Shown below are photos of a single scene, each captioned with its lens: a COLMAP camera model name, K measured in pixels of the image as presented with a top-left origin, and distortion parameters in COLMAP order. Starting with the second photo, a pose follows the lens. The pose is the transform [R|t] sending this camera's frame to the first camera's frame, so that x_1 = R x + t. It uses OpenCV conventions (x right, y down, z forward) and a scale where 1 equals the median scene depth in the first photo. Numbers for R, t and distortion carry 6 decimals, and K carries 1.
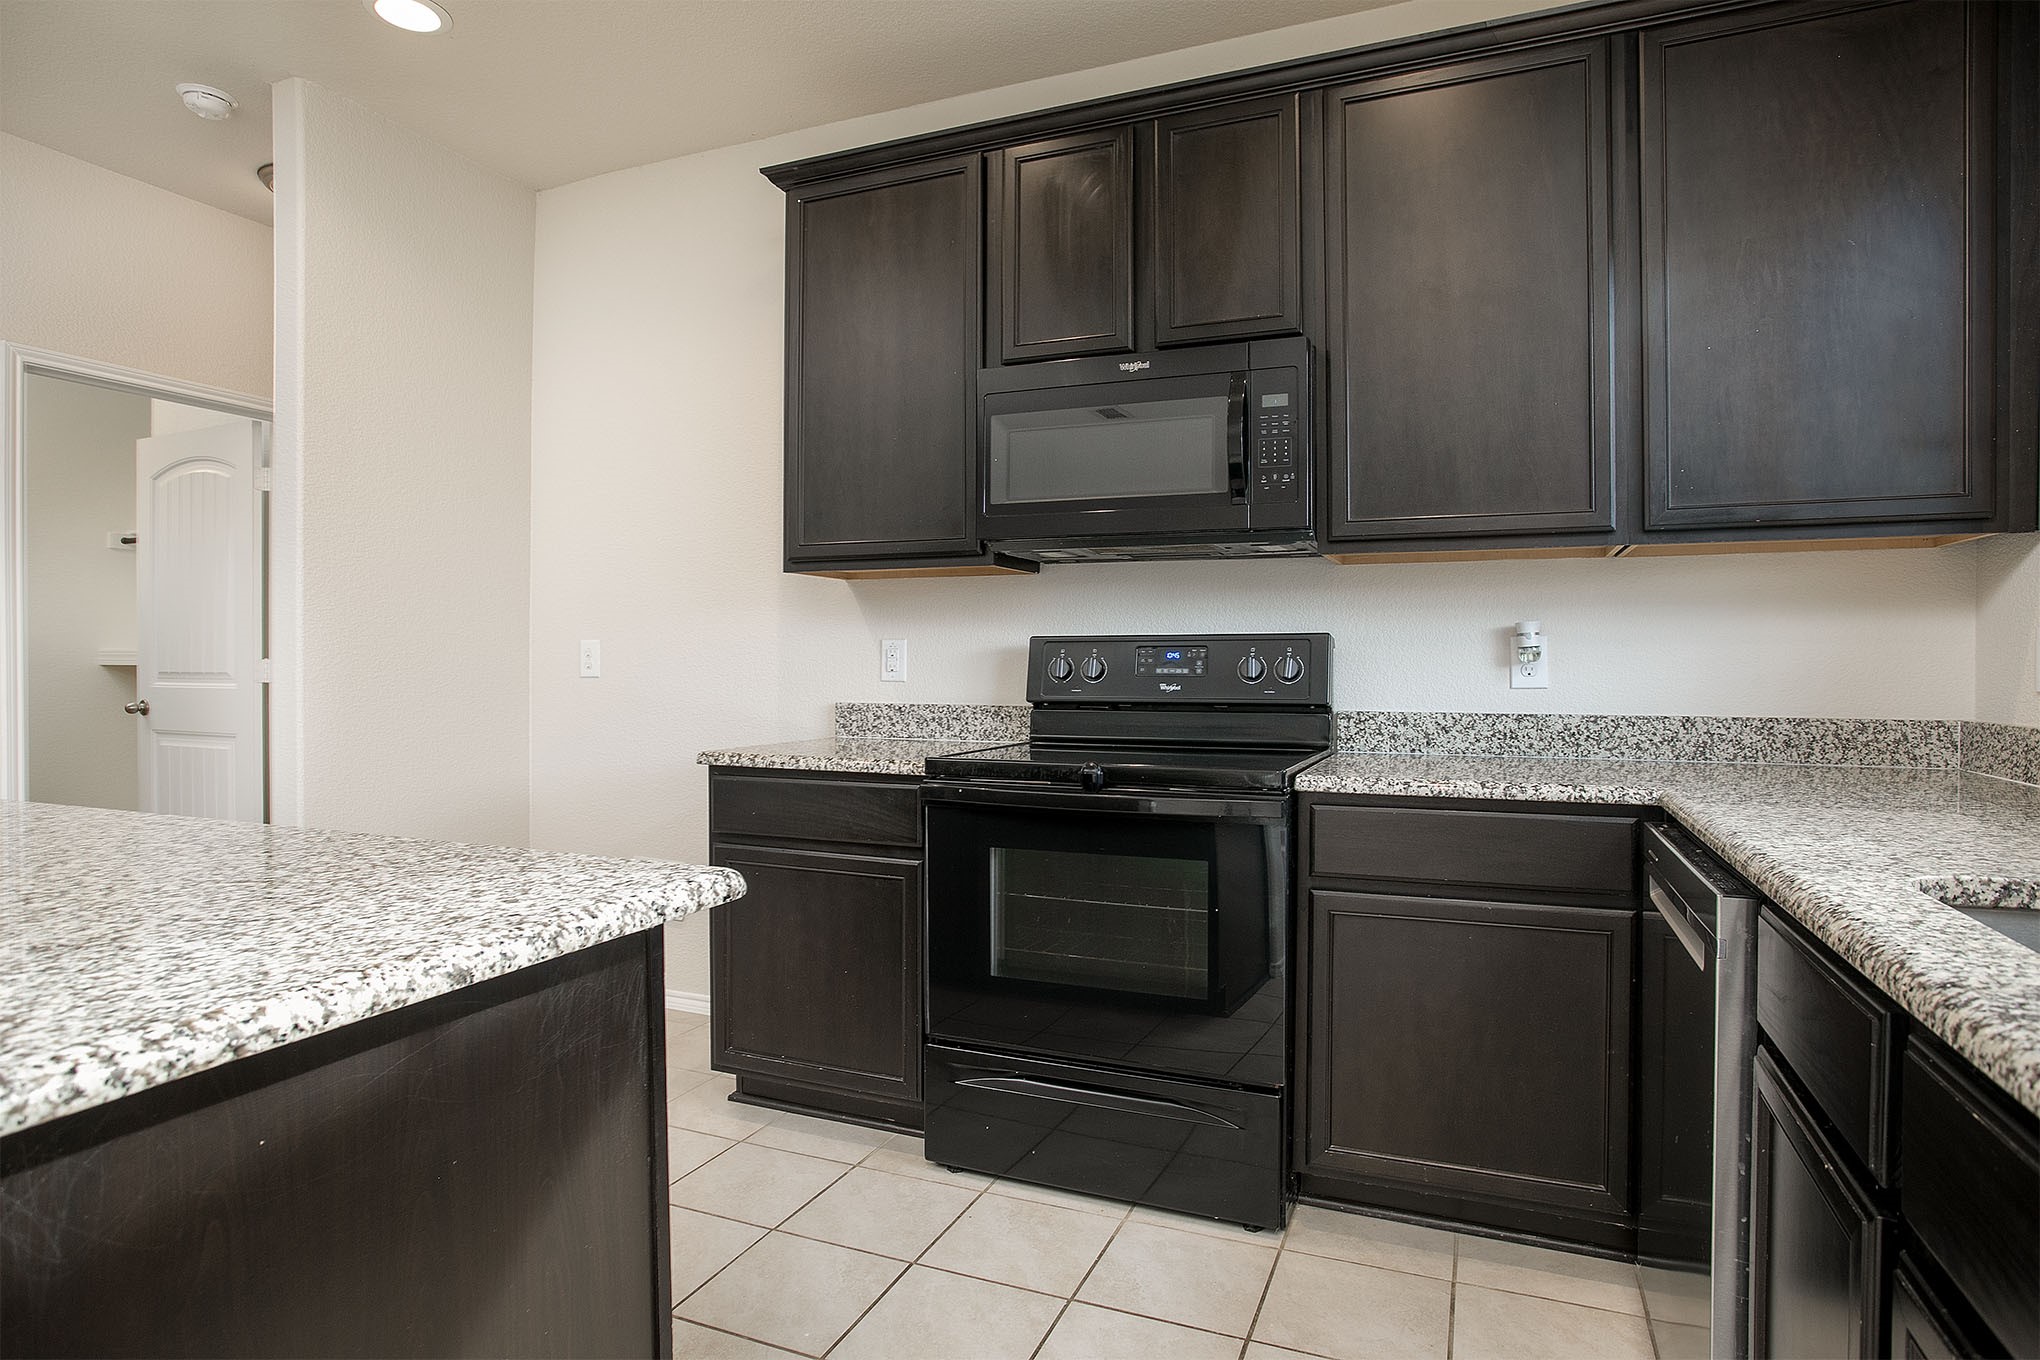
lens RADIAL K [[1132.0, 0, 946.4], [0, 1132.0, 672.9], [0, 0, 1]] dist [-0.066591, 0.029108]
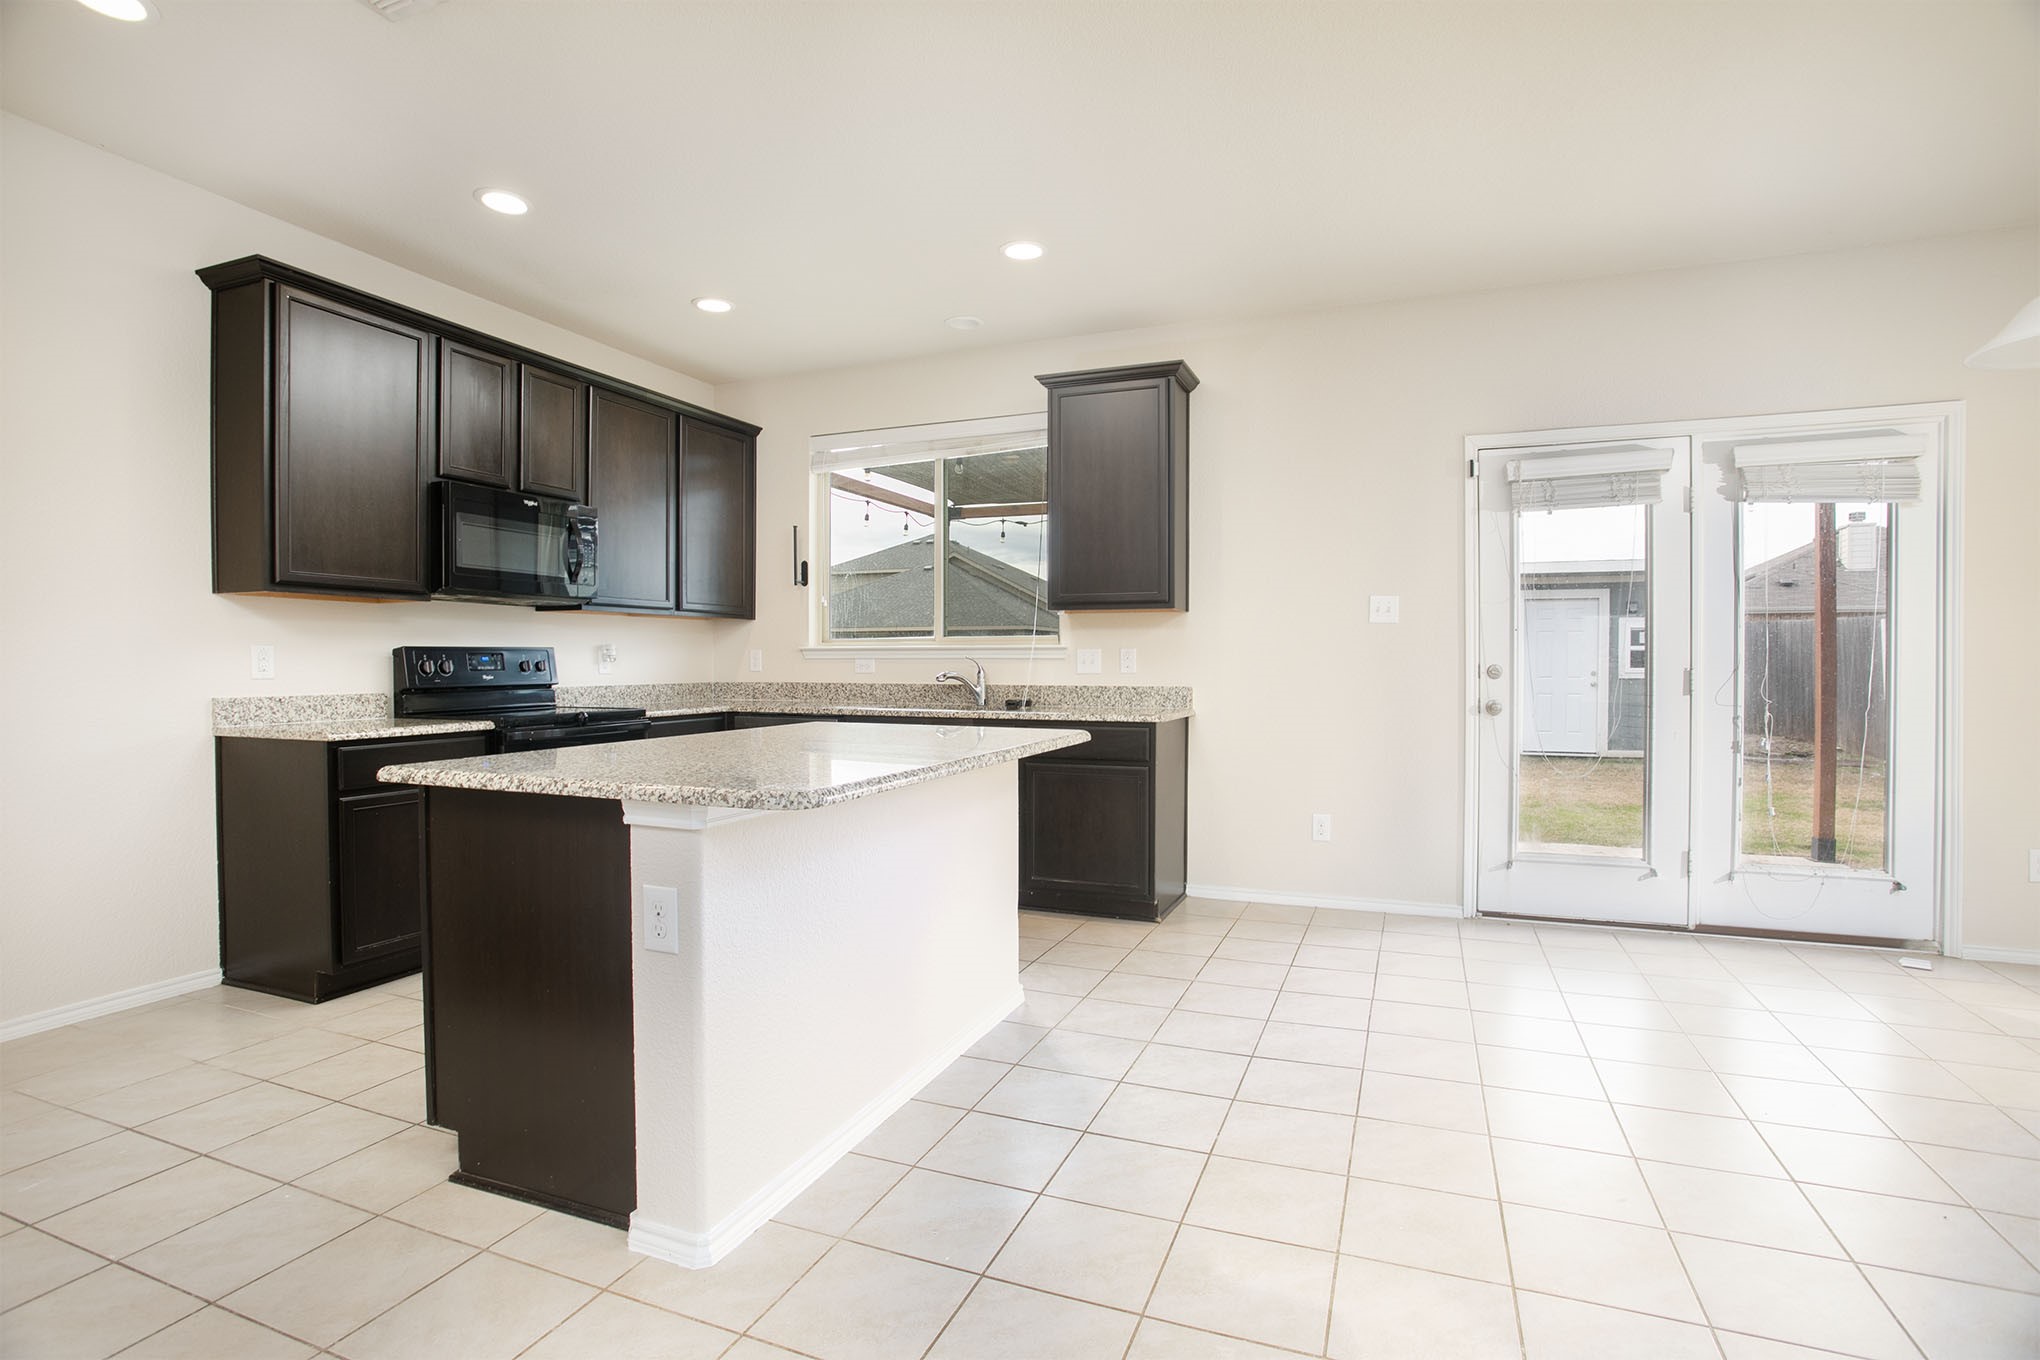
lens RADIAL K [[986.5, 0, 1028.9], [0, 986.5, 669.4], [0, 0, 1]] dist [-0.003325, -0.000067]
pose [[-0.046380, -0.009329, 0.998880, -1.528920], [0.012898, 0.999867, 0.009937, -0.004392], [-0.998841, 0.013344, -0.046253, 0.261341]]
